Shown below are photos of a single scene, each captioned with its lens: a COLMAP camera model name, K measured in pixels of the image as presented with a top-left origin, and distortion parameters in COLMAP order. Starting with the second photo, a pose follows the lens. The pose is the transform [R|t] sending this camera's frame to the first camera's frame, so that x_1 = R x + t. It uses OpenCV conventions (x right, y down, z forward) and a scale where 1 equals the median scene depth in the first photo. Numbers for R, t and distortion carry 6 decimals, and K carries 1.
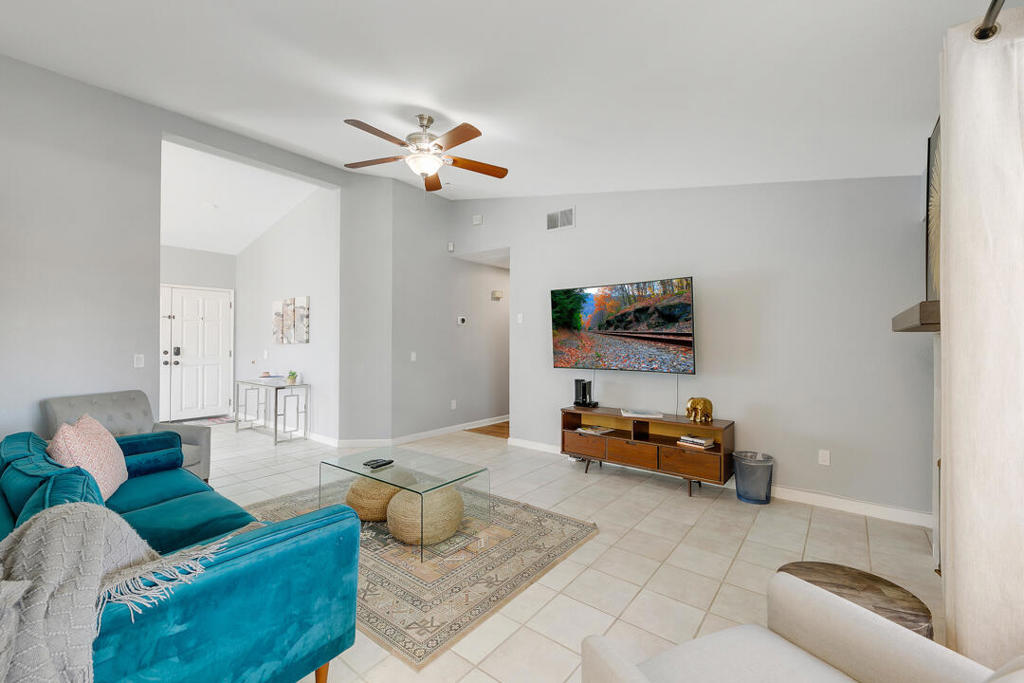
lens RADIAL K [[425.5, 0, 512.0], [0, 425.5, 341.5], [0, 0, 1]] dist [-0.001595, -0.000189]
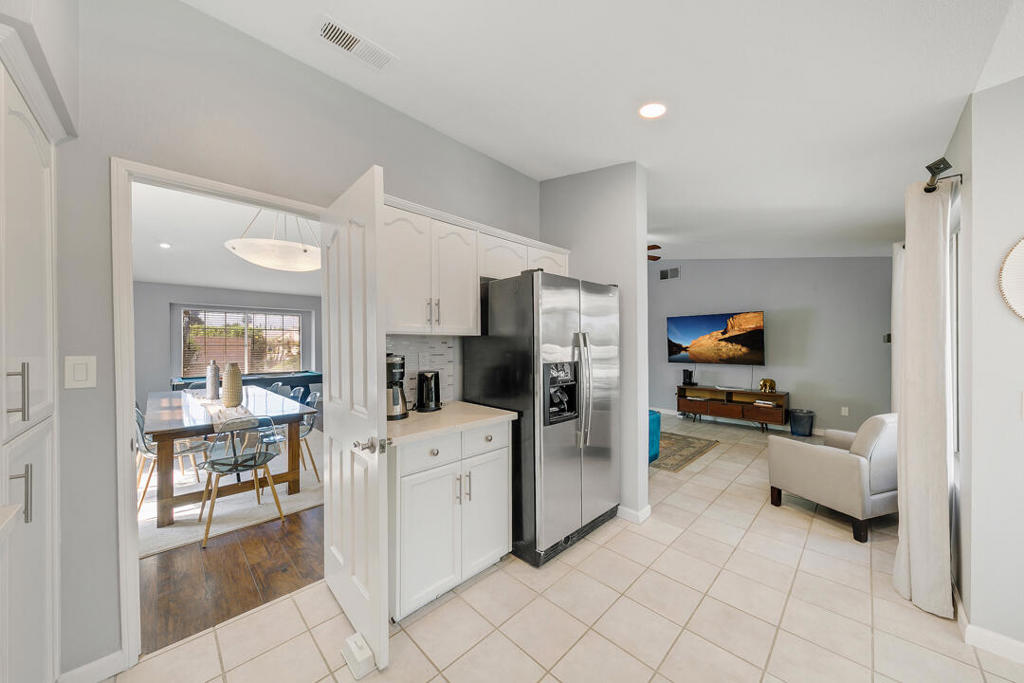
lens RADIAL K [[384.8, 0, 481.8], [0, 384.8, 342.6], [0, 0, 1]] dist [0.000896, 0.000006]
pose [[0.991548, -0.005636, -0.129619, -0.553977], [0.006260, 0.999971, 0.004410, -0.036436], [0.129590, -0.005184, 0.991554, -0.781772]]
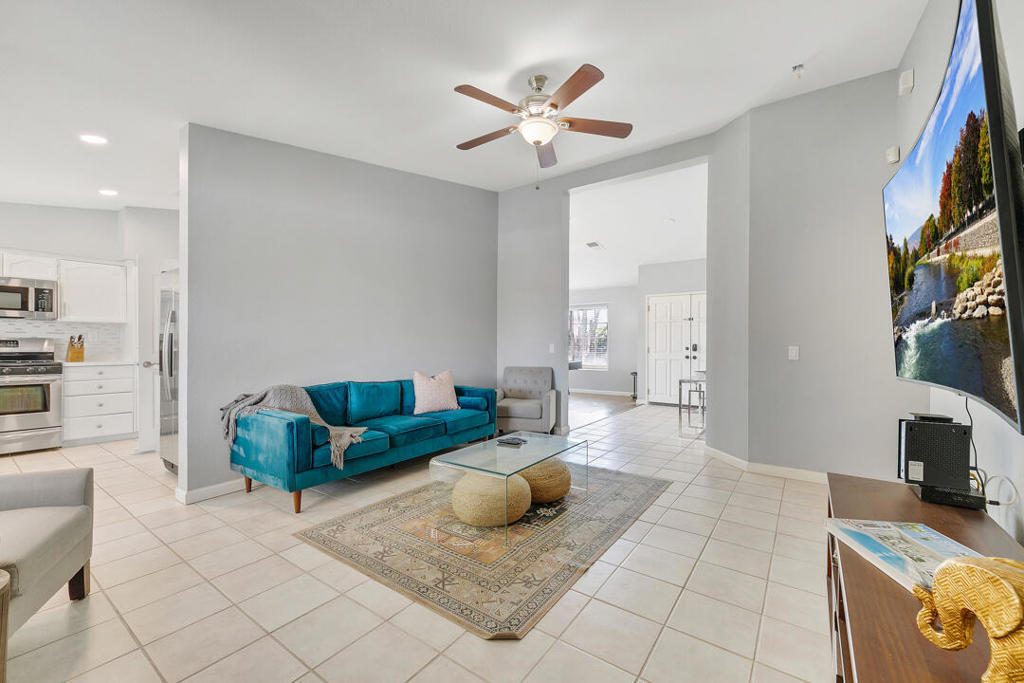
lens RADIAL K [[384.8, 0, 481.8], [0, 384.8, 342.6], [0, 0, 1]] dist [0.000896, 0.000006]
pose [[0.046978, -0.008135, -0.998863, 0.592653], [0.000514, 0.999967, -0.008120, 0.038595], [0.998896, -0.000132, 0.046980, 0.784076]]
